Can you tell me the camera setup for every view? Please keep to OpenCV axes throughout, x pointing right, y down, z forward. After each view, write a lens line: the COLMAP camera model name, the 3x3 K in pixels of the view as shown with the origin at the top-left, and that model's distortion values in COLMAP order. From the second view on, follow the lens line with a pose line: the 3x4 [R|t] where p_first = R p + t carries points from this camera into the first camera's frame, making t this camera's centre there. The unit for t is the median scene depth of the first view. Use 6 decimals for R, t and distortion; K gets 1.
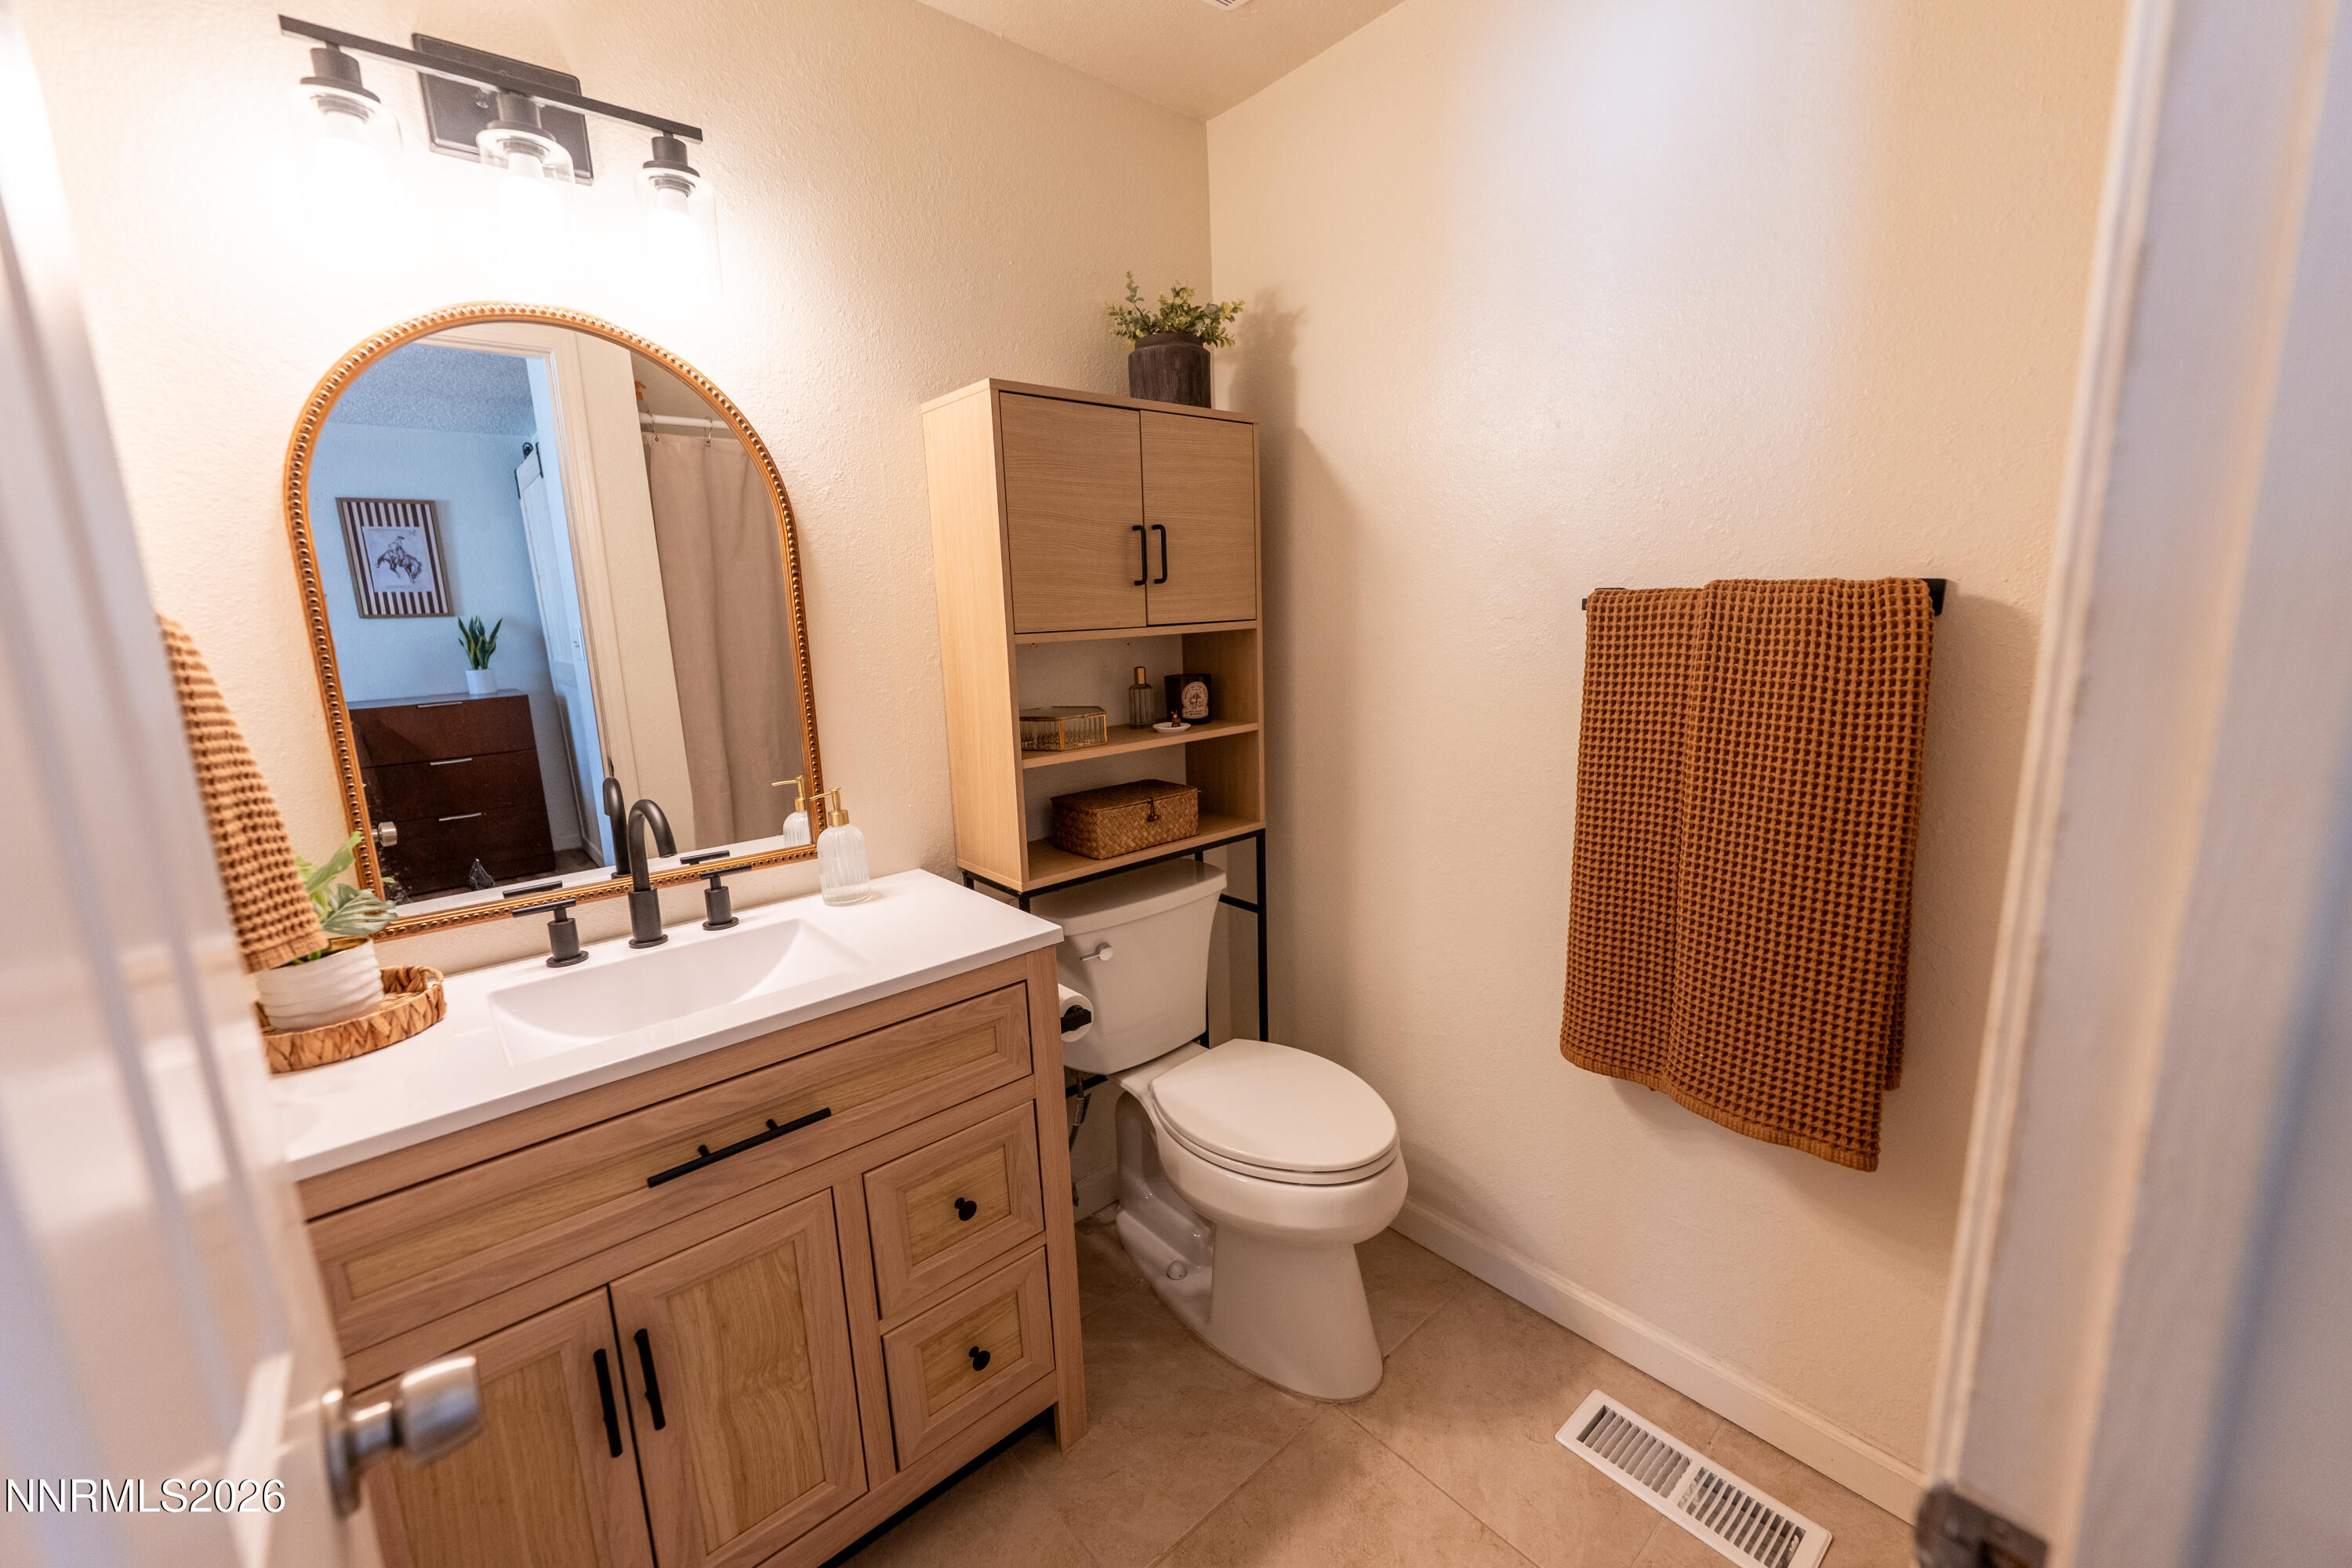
lens RADIAL K [[931.6, 0, 1182.3], [0, 931.6, 785.5], [0, 0, 1]] dist [0.000023, 0.000585]
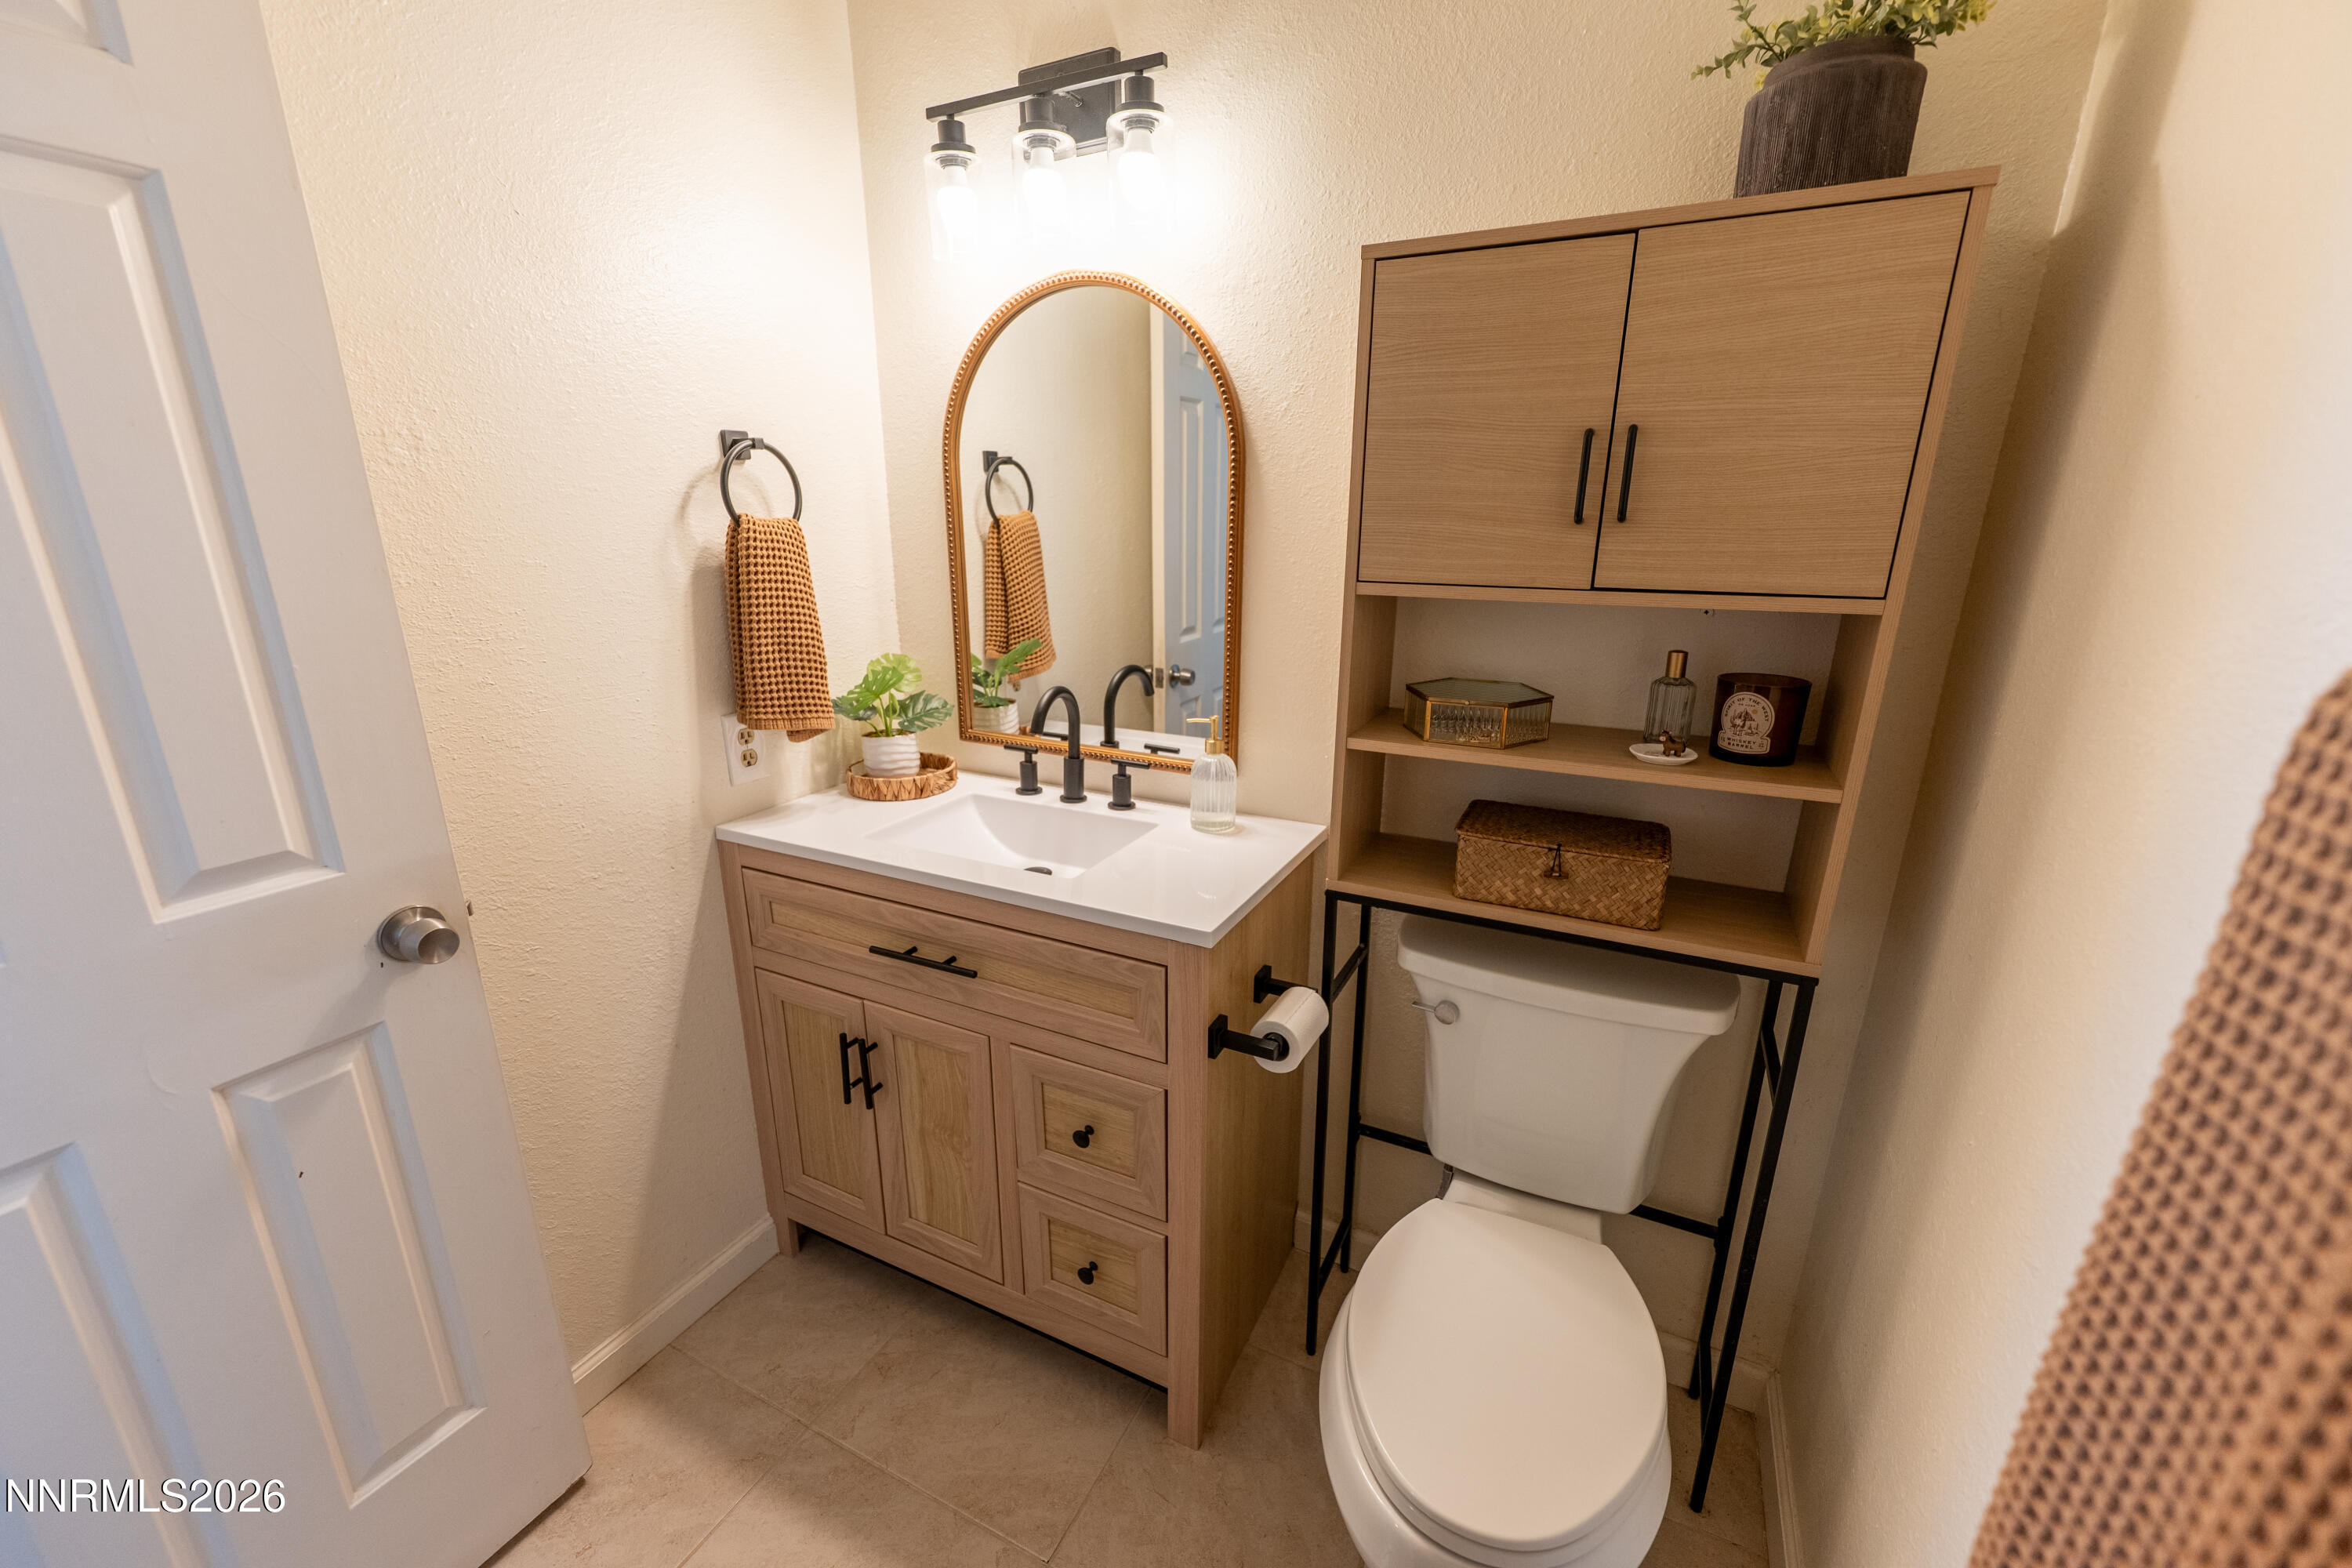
lens RADIAL K [[931.6, 0, 1178.8], [0, 931.6, 782.3], [0, 0, 1]] dist [0.000023, 0.000585]
pose [[0.379945, 0.296530, -0.876192, 0.581881], [-0.192599, 0.951825, 0.238610, -0.182210], [0.904736, 0.078096, 0.418752, 0.617410]]
